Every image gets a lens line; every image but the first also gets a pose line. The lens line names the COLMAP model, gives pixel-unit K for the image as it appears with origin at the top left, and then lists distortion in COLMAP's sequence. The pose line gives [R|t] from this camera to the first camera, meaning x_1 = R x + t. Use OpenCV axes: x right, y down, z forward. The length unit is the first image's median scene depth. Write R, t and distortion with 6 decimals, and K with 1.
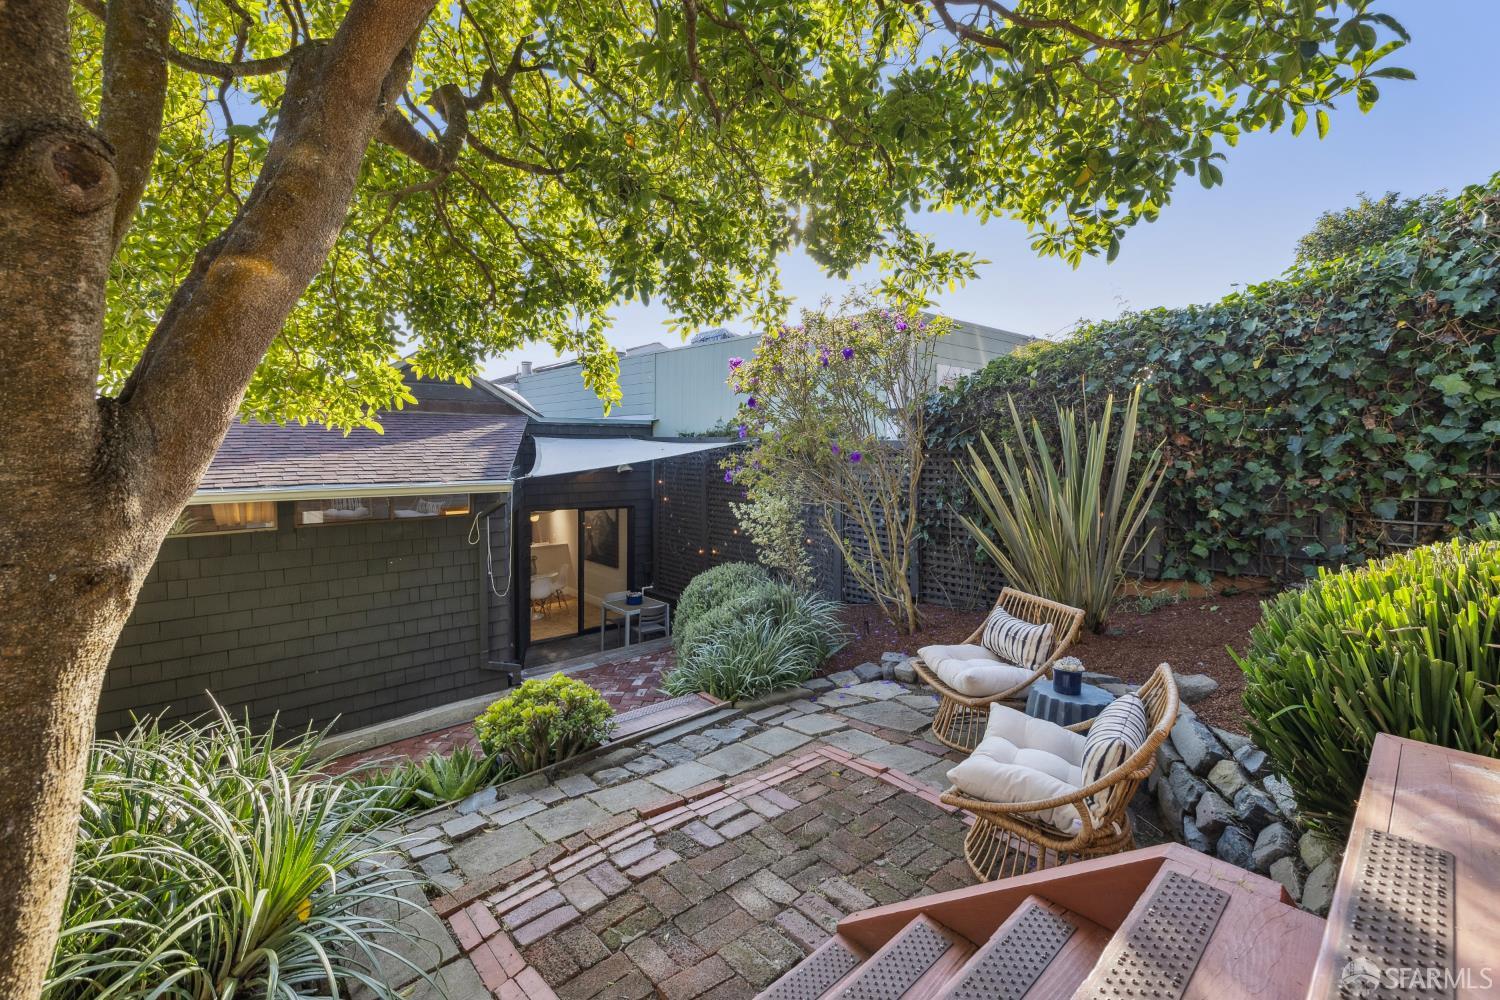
lens RADIAL K [[661.3, 0, 749.0], [0, 661.3, 452.2], [0, 0, 1]] dist [0.003628, 0.000322]
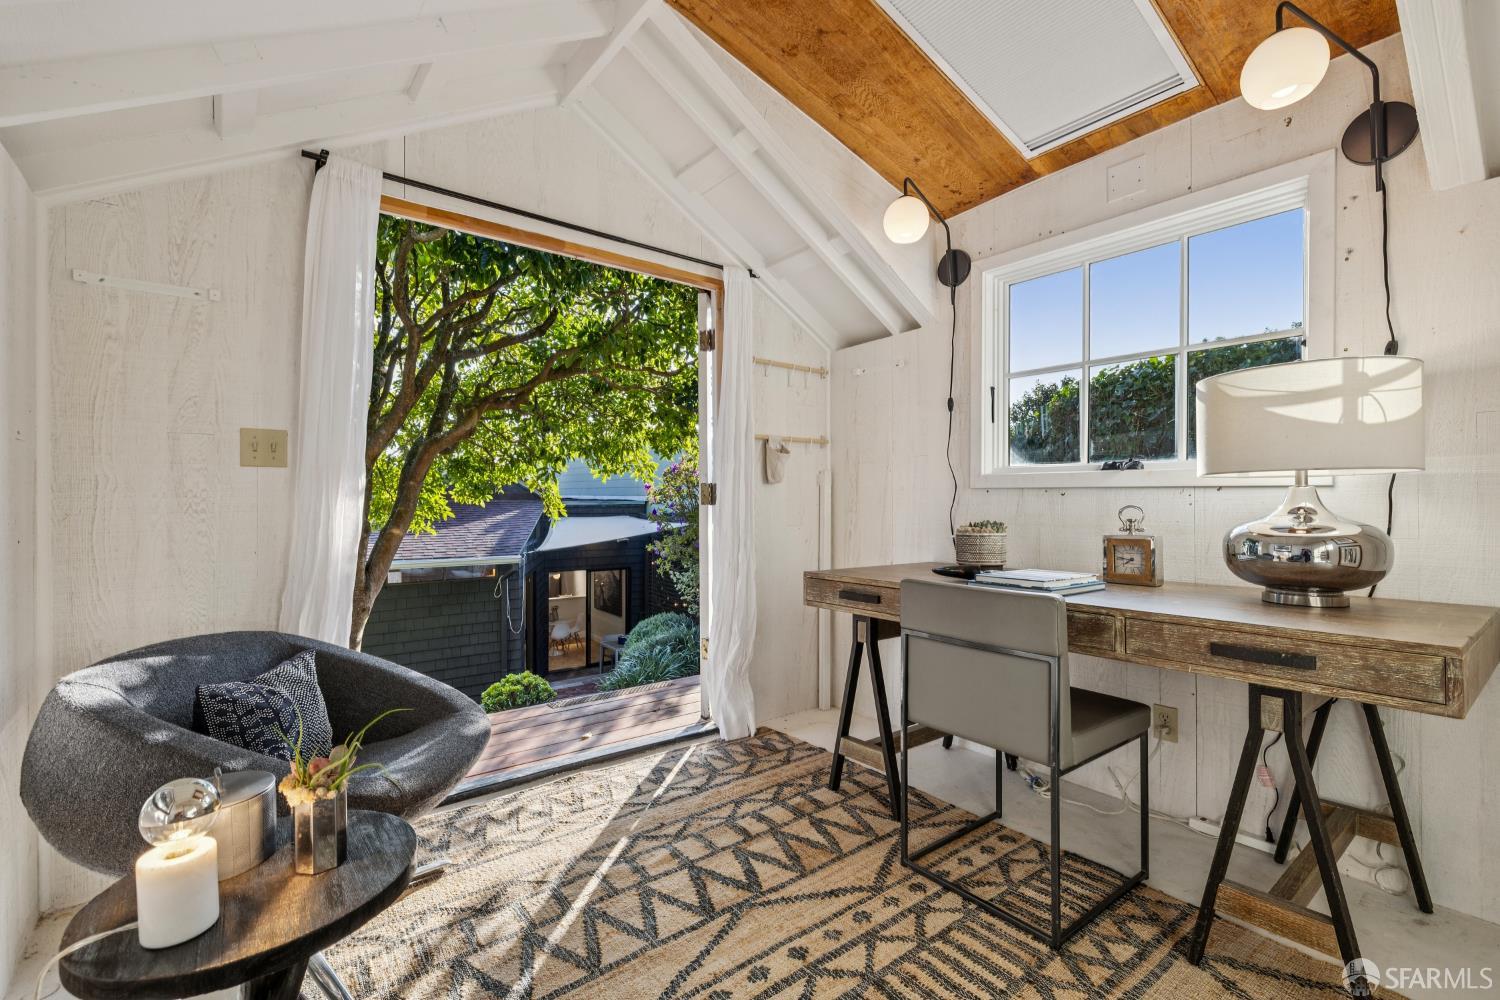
lens RADIAL K [[661.3, 0, 739.9], [0, 661.3, 496.7], [0, 0, 1]] dist [0.003628, 0.000322]
pose [[0.995499, 0.000733, -0.094772, 0.271238], [-0.001914, 0.999922, -0.012370, -0.070949], [0.094755, 0.012495, 0.995422, -0.438720]]
